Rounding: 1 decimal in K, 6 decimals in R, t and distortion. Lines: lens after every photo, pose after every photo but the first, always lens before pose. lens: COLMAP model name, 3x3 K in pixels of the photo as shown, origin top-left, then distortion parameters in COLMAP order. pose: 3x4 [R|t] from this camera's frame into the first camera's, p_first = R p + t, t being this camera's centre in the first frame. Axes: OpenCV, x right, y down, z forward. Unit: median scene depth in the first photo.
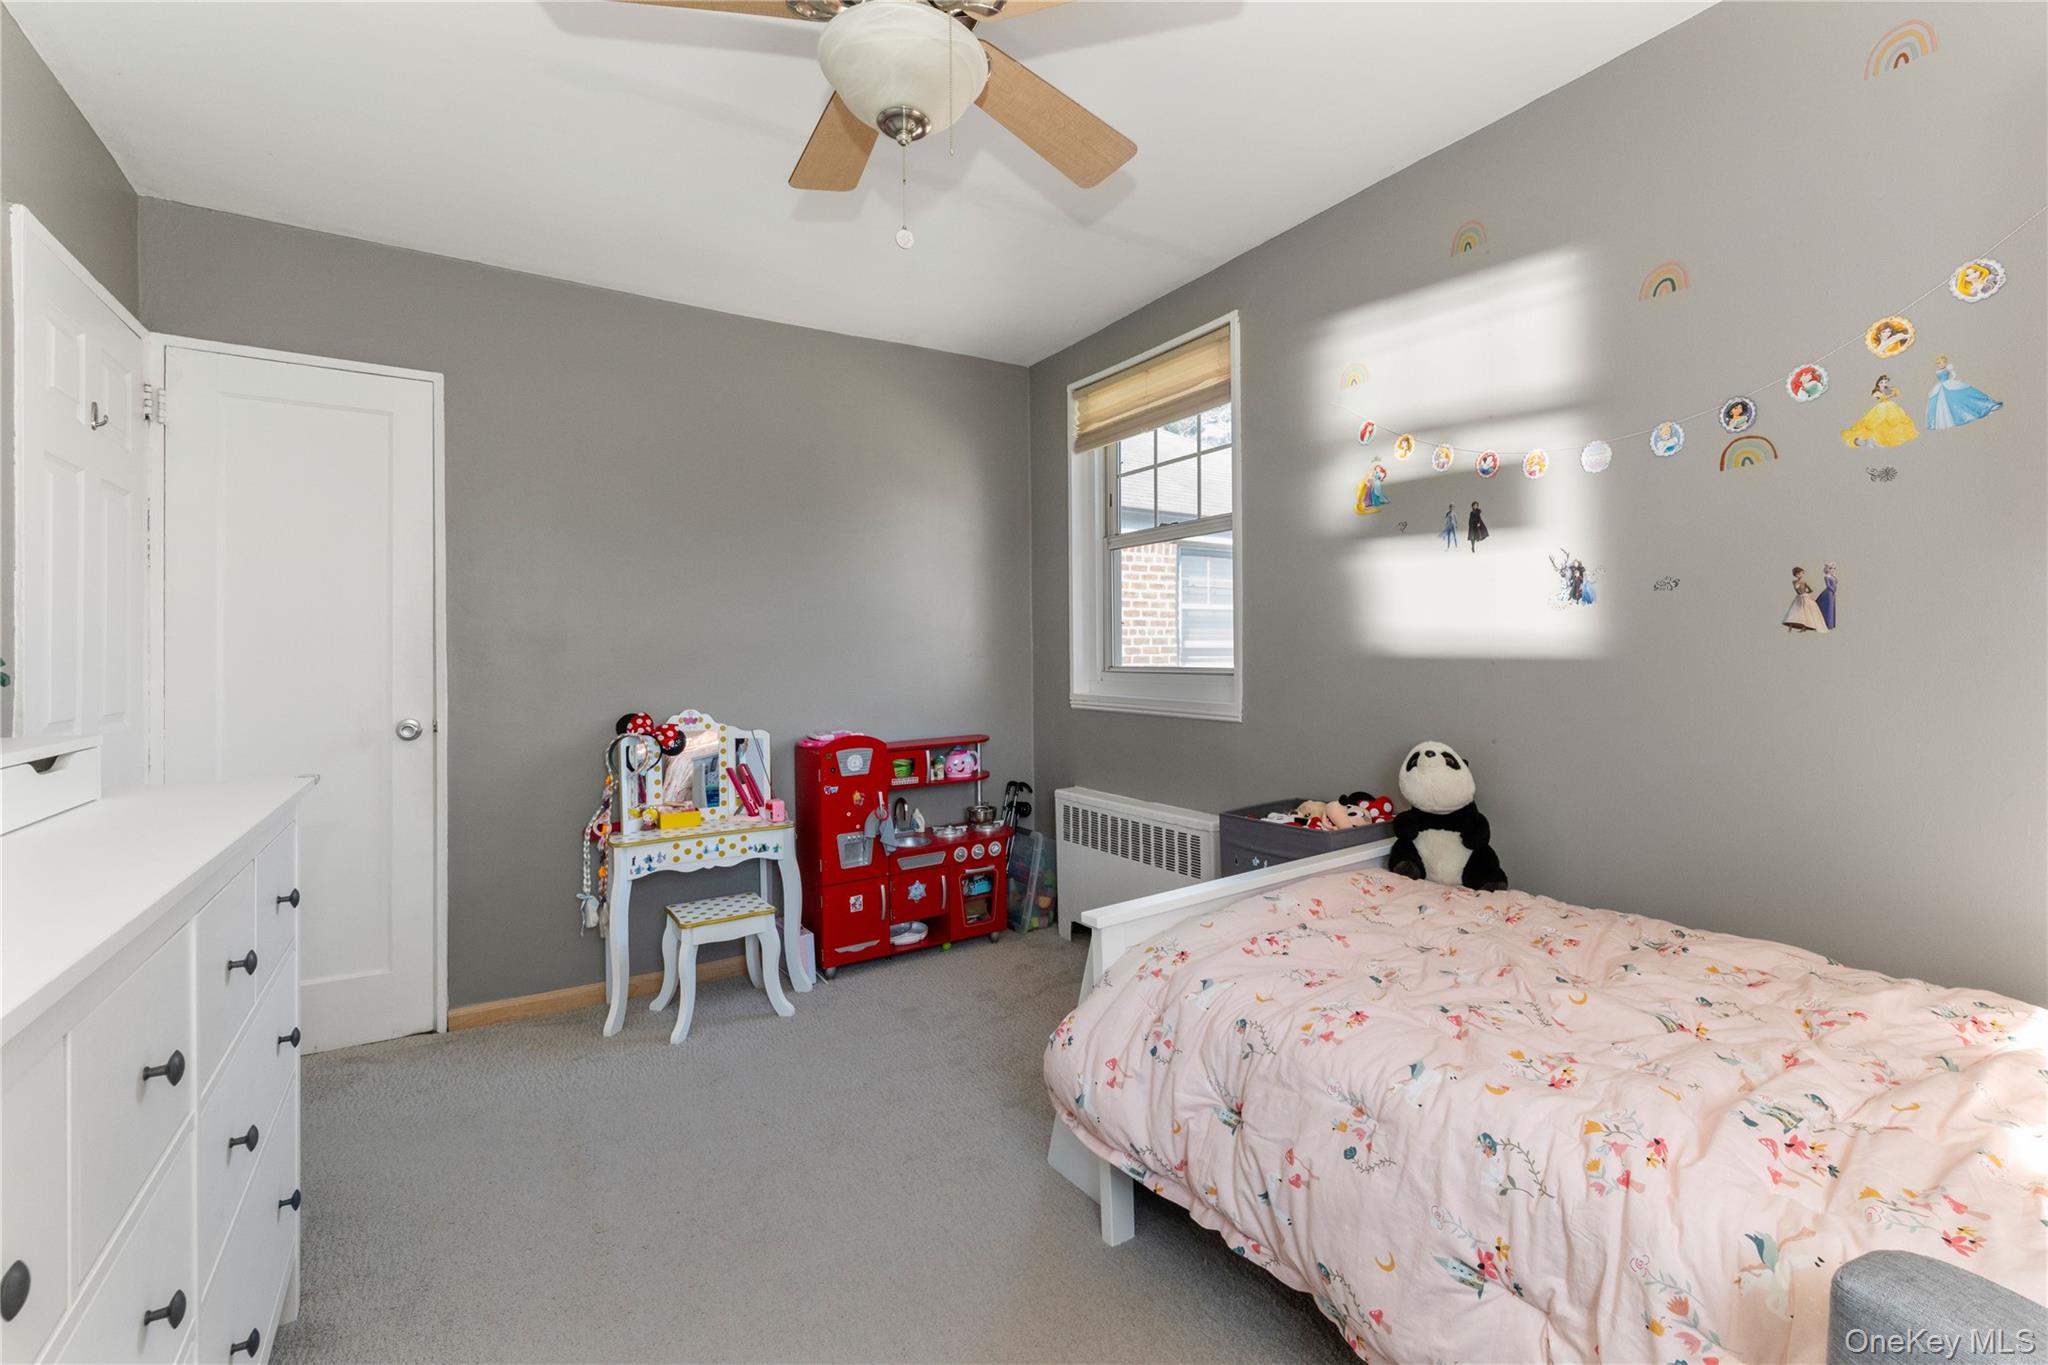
lens RADIAL K [[870.7, 0, 1025.9], [0, 870.7, 668.4], [0, 0, 1]] dist [-0.000547, -0.000447]
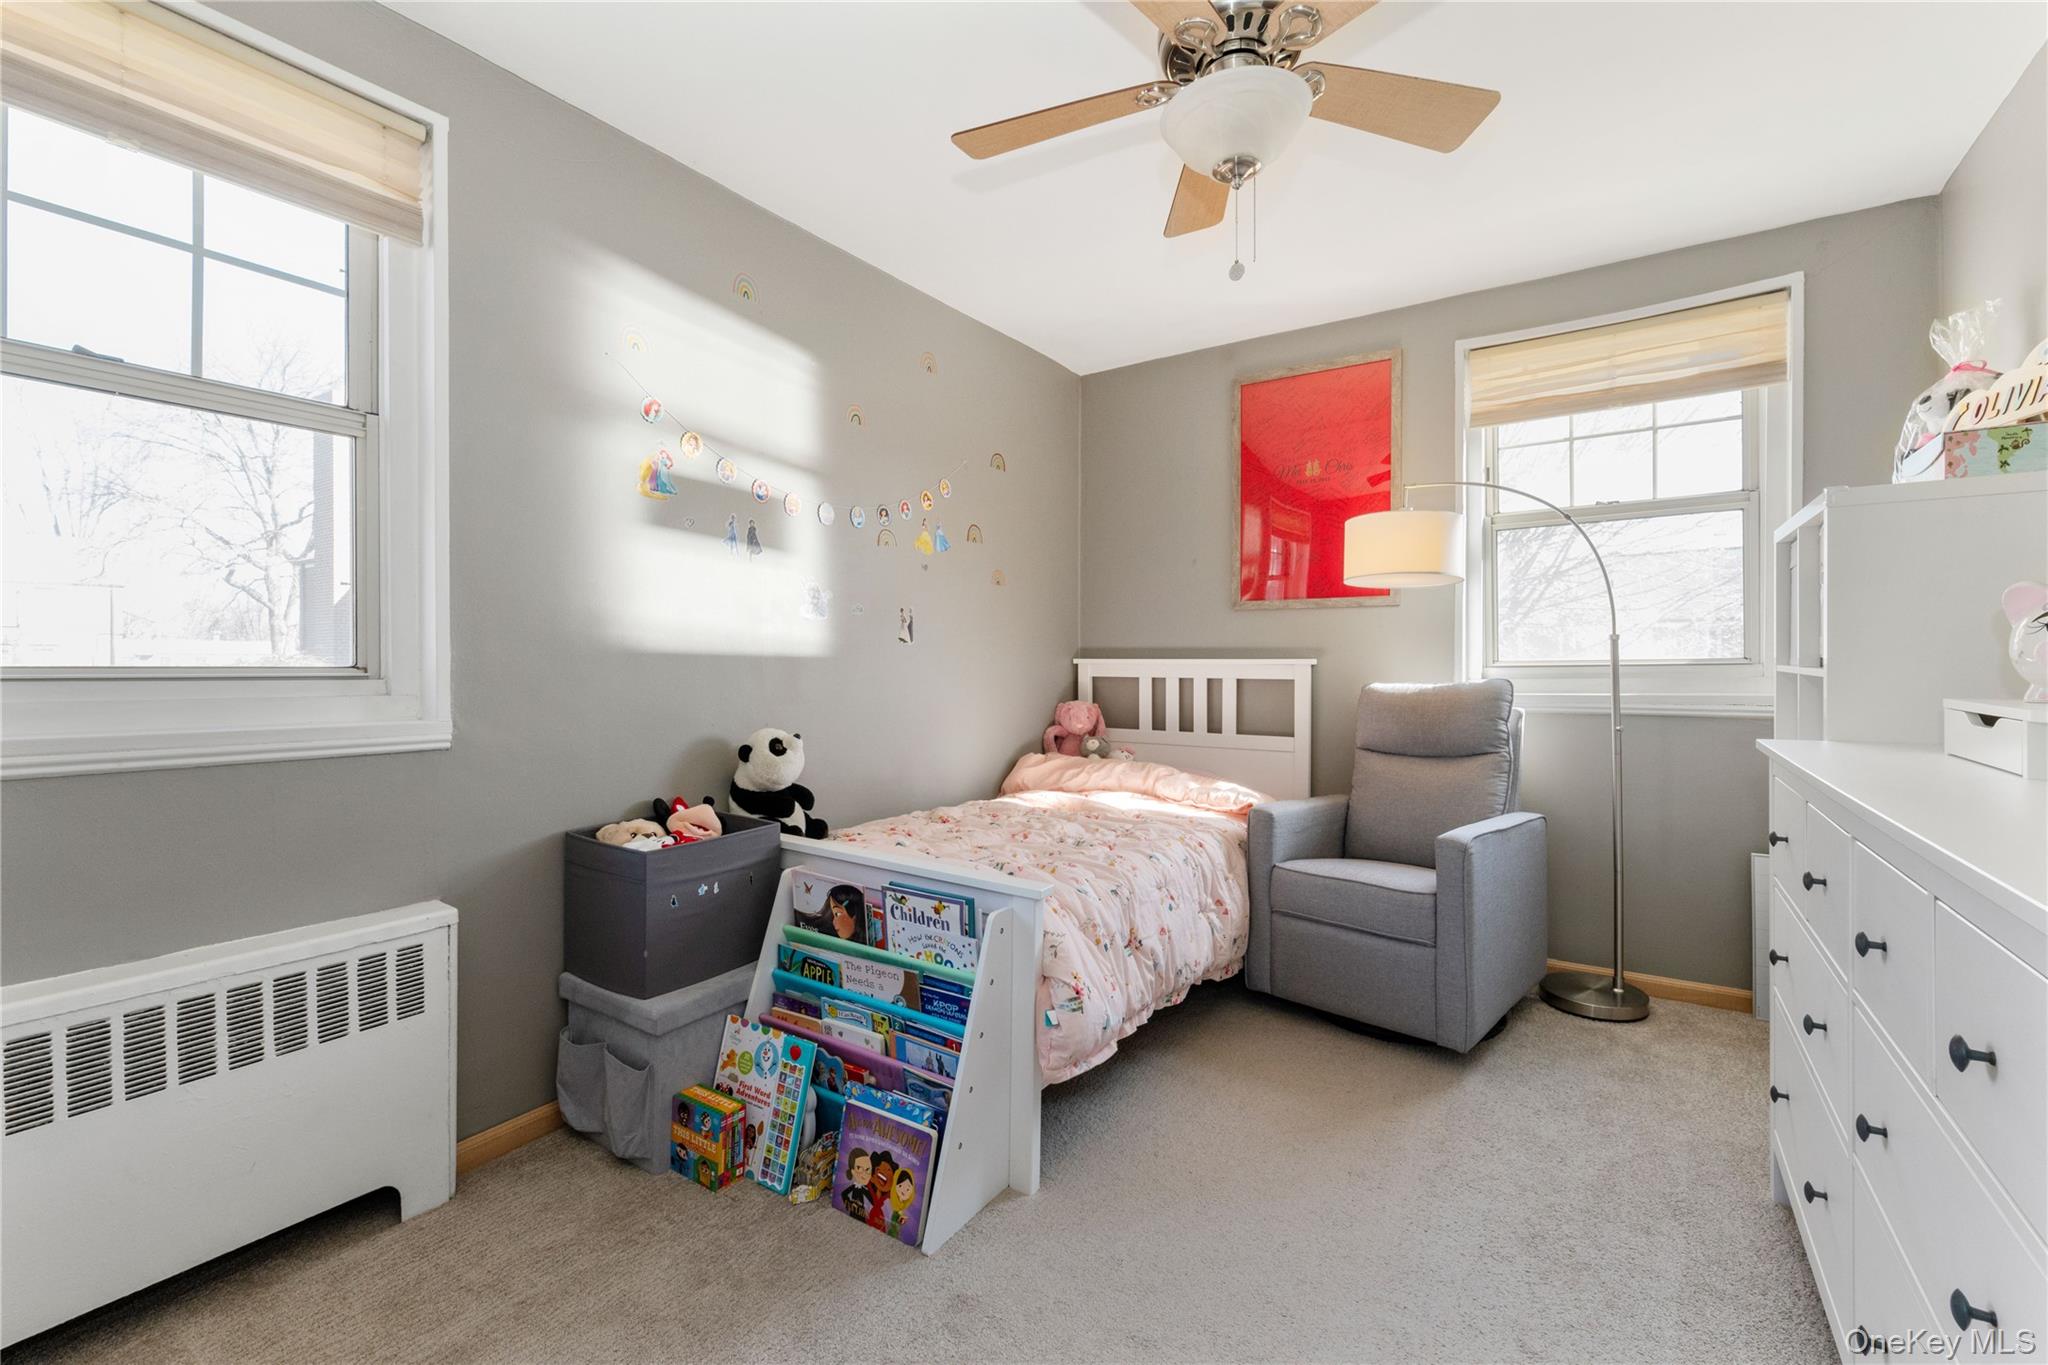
lens RADIAL K [[870.7, 0, 1025.9], [0, 870.7, 668.4], [0, 0, 1]] dist [-0.000547, -0.000447]
pose [[-0.389521, -0.003690, 0.921010, -0.662216], [0.008576, 0.999934, 0.007633, 0.000141], [-0.920978, 0.010871, -0.389464, 1.068916]]
